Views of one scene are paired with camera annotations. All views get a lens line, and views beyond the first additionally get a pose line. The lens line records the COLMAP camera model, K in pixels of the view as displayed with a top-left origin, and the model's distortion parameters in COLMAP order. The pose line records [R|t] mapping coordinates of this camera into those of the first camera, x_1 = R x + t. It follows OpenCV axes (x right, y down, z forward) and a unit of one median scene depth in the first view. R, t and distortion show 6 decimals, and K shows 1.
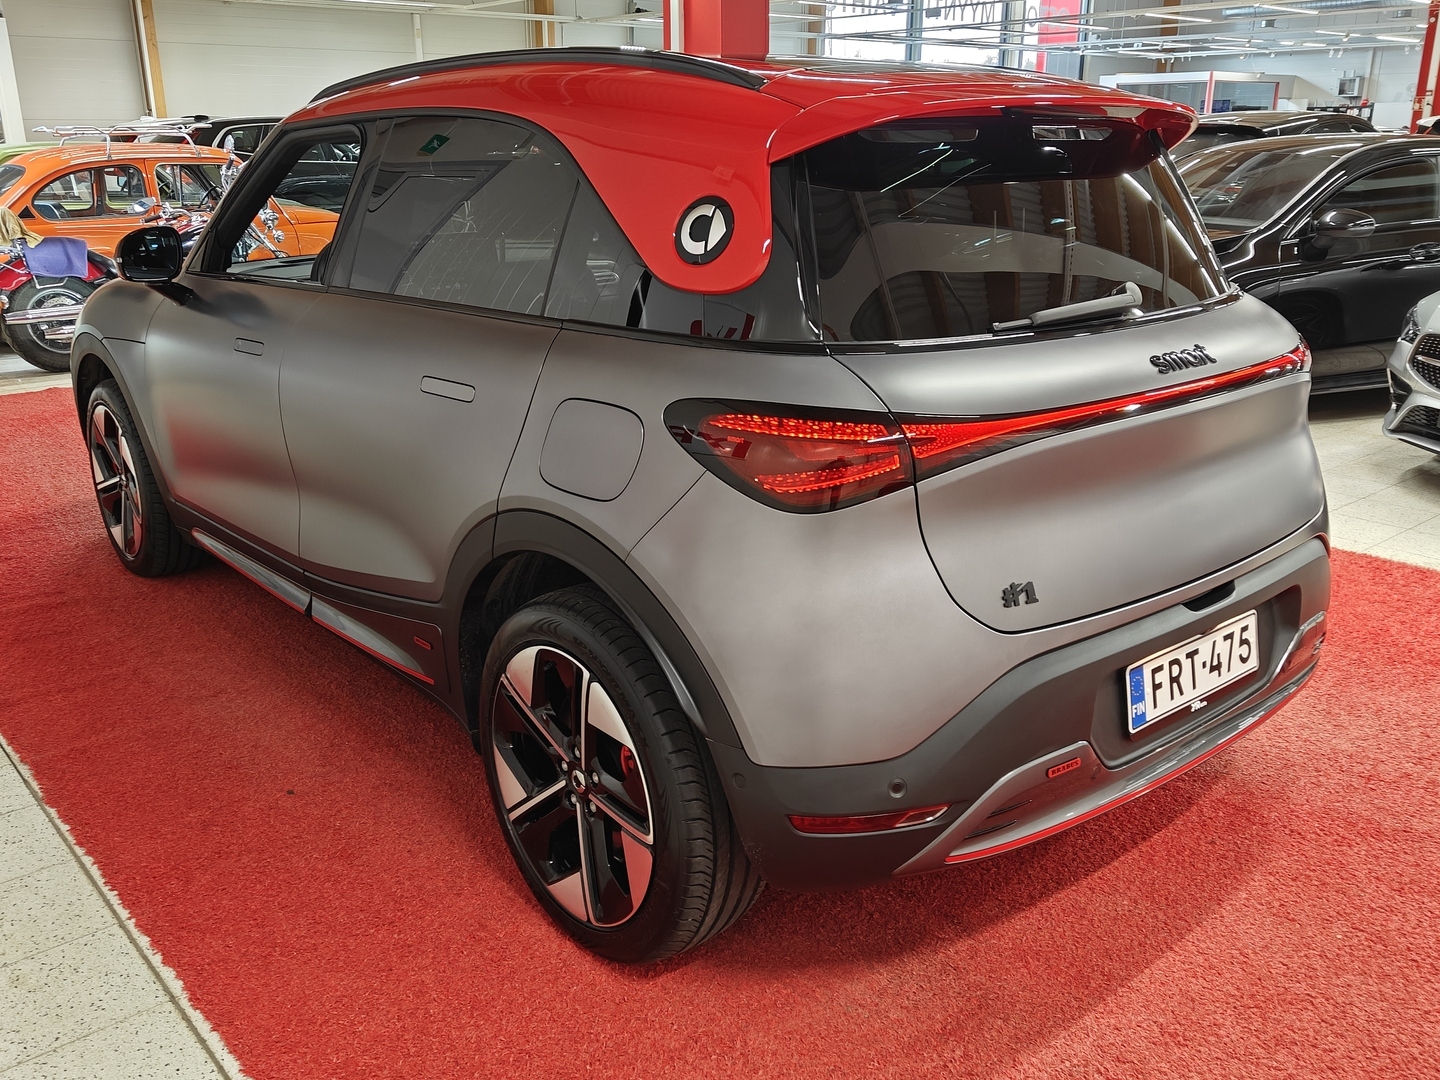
lens RADIAL K [[1253.9, 0, 725.2], [0, 1253.9, 537.7], [0, 0, 1]] dist [0.035532, -0.008747]
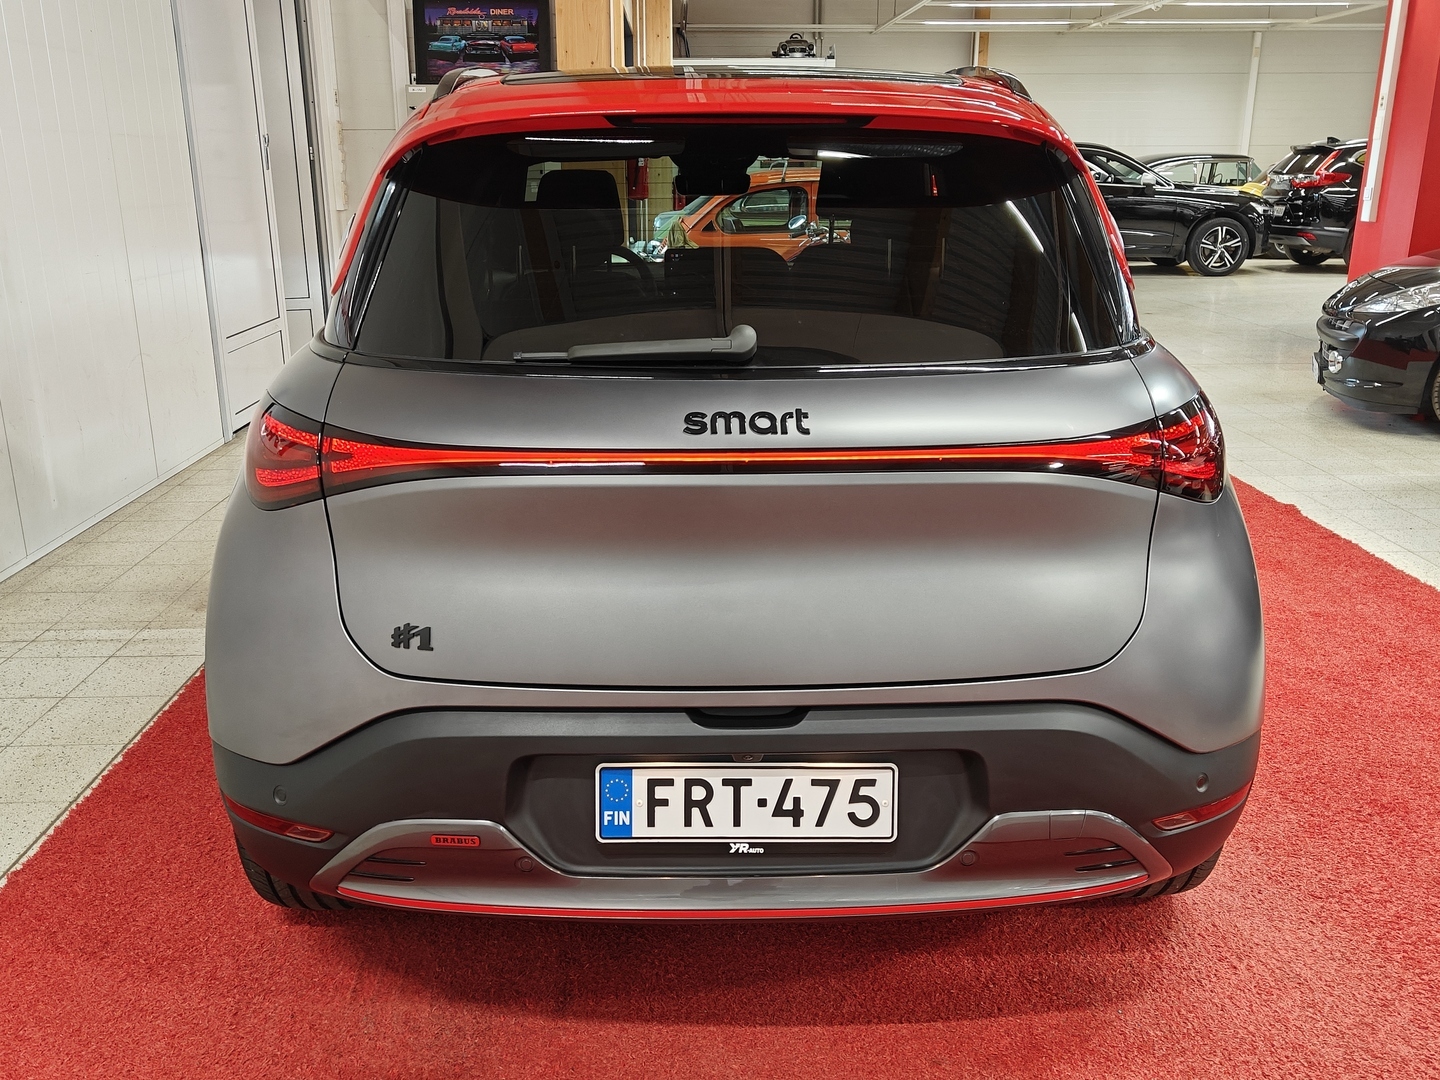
lens RADIAL K [[1253.9, 0, 722.0], [0, 1253.9, 541.7], [0, 0, 1]] dist [0.035532, -0.008747]
pose [[0.770872, 0.185852, -0.609274, 0.848926], [-0.195853, 0.979310, 0.050928, -0.102538], [0.606134, 0.080069, 0.791322, 0.346864]]
